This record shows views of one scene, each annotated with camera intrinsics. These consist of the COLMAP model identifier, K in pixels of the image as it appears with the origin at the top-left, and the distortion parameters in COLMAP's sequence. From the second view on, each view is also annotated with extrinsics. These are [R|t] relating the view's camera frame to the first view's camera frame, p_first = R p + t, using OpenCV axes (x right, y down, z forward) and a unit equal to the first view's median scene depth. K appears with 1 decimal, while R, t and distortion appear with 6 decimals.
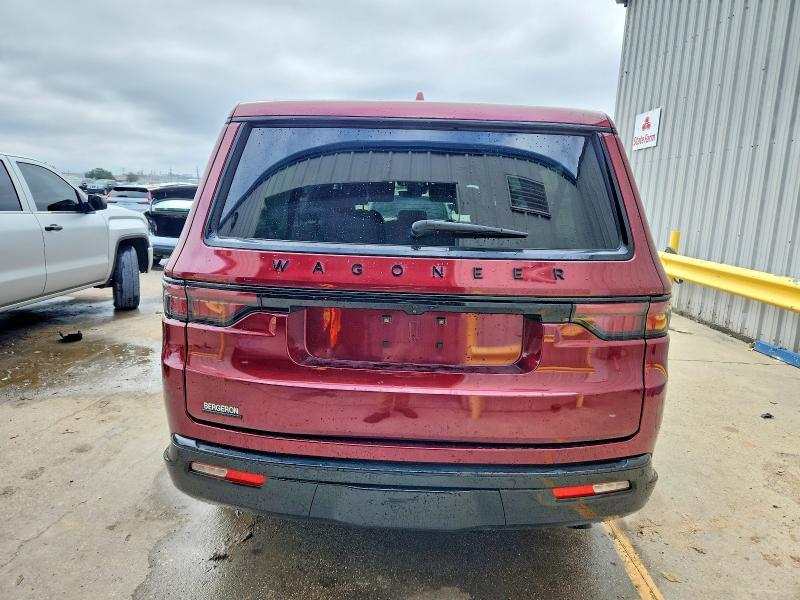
lens RADIAL K [[614.8, 0, 400.0], [0, 614.8, 300.0], [0, 0, 1]] dist [-0.001626, 0.000909]
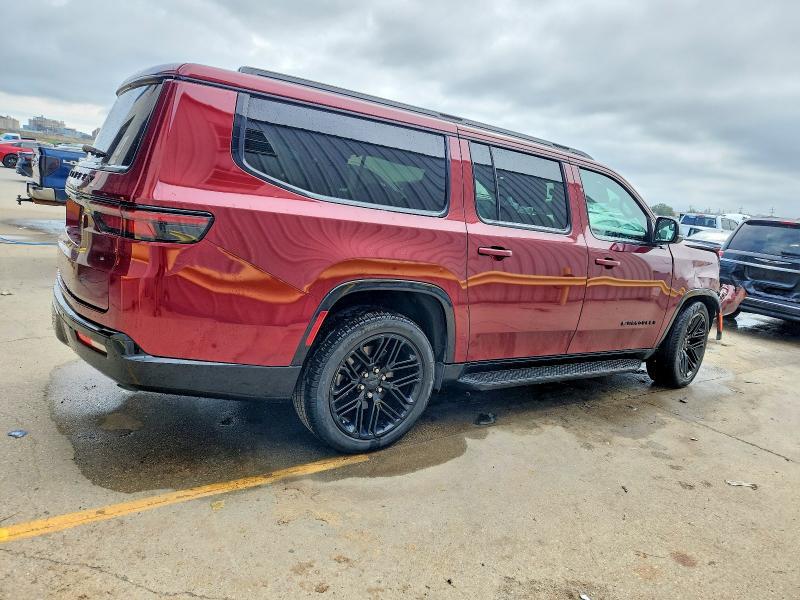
lens RADIAL K [[614.8, 0, 400.0], [0, 614.8, 300.0], [0, 0, 1]] dist [-0.001626, 0.000909]
pose [[0.514163, 0.162463, -0.842165, 0.178748], [-0.227248, 0.972609, 0.048887, -0.002097], [0.827040, 0.166245, 0.536999, 0.078205]]
